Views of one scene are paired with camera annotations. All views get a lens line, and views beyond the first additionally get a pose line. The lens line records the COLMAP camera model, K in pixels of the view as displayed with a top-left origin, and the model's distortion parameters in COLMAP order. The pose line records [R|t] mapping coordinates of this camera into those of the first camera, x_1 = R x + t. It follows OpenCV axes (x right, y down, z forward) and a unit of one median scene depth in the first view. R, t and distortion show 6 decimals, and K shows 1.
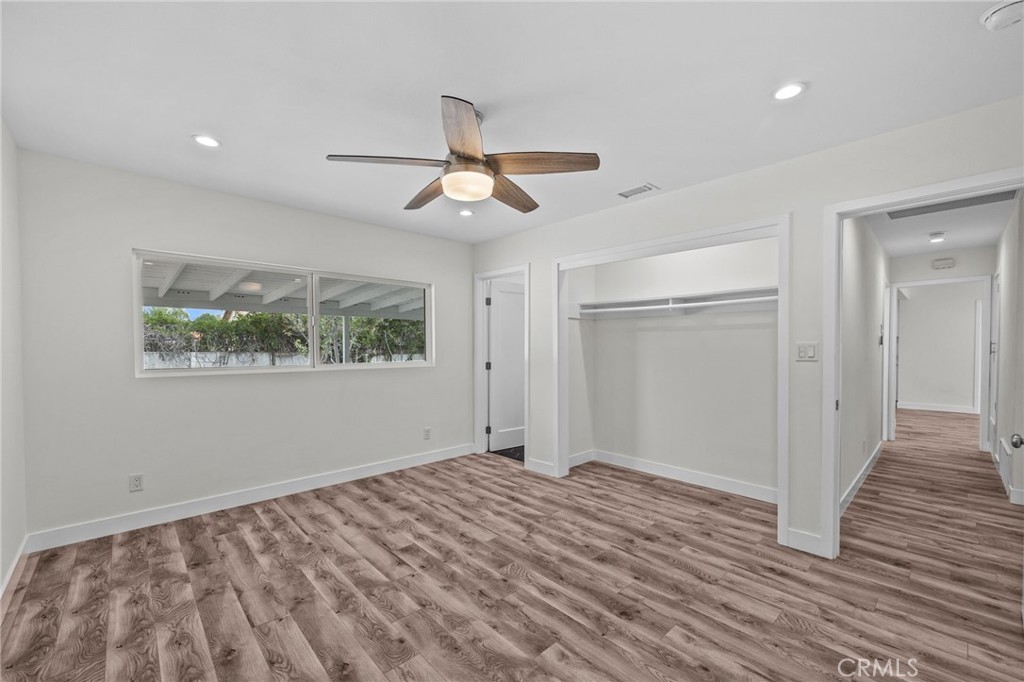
lens RADIAL K [[411.3, 0, 510.5], [0, 411.3, 356.5], [0, 0, 1]] dist [-0.001172, 0.000104]
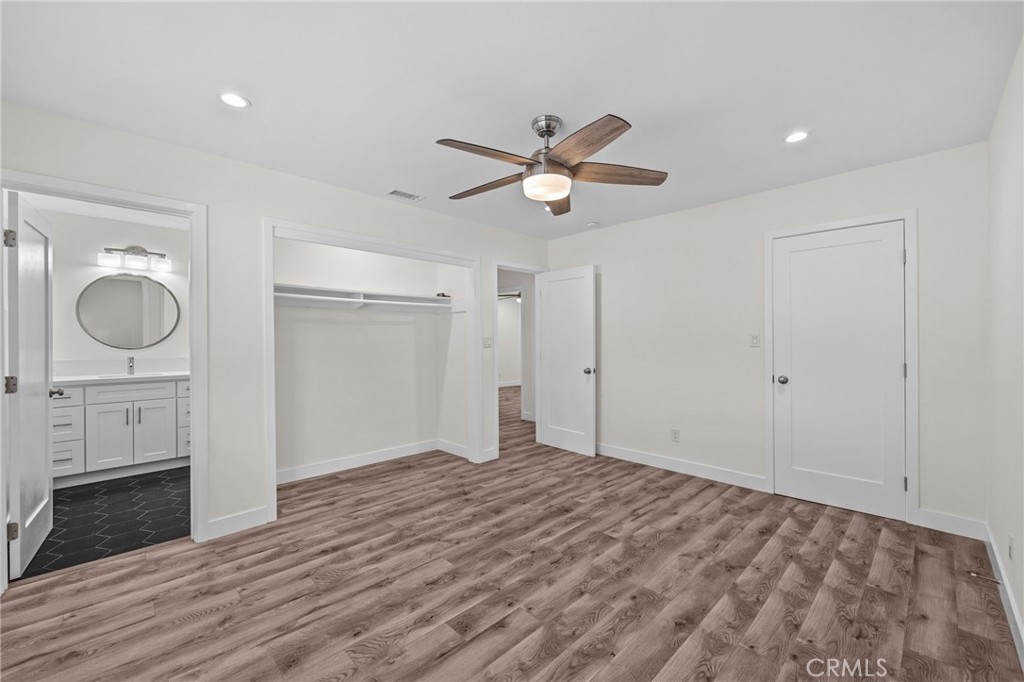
lens RADIAL K [[411.3, 0, 507.2], [0, 411.3, 345.3], [0, 0, 1]] dist [-0.001172, 0.000104]
pose [[-0.006843, -0.015126, 0.999862, -0.899789], [0.028479, 0.999477, 0.015315, -0.019713], [-0.999571, 0.028580, -0.006409, 0.867677]]
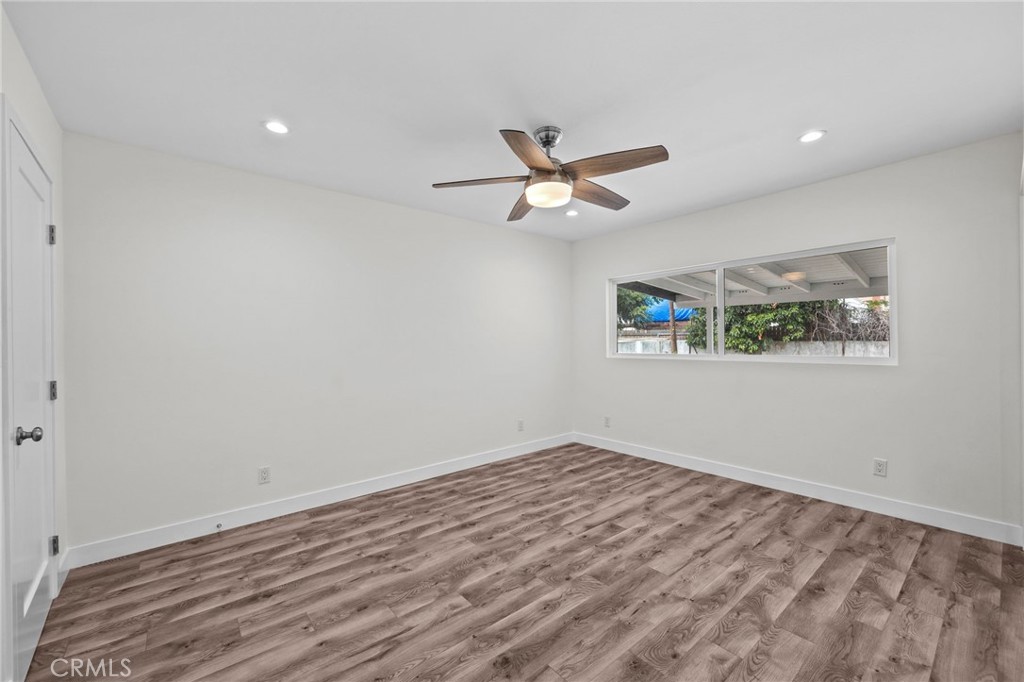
lens RADIAL K [[411.3, 0, 520.9], [0, 411.3, 337.7], [0, 0, 1]] dist [-0.001172, 0.000104]
pose [[-0.038834, -0.006567, -0.999224, 0.787812], [-0.011284, 0.999918, -0.006133, -0.013480], [0.999182, 0.011037, -0.038905, 0.753605]]
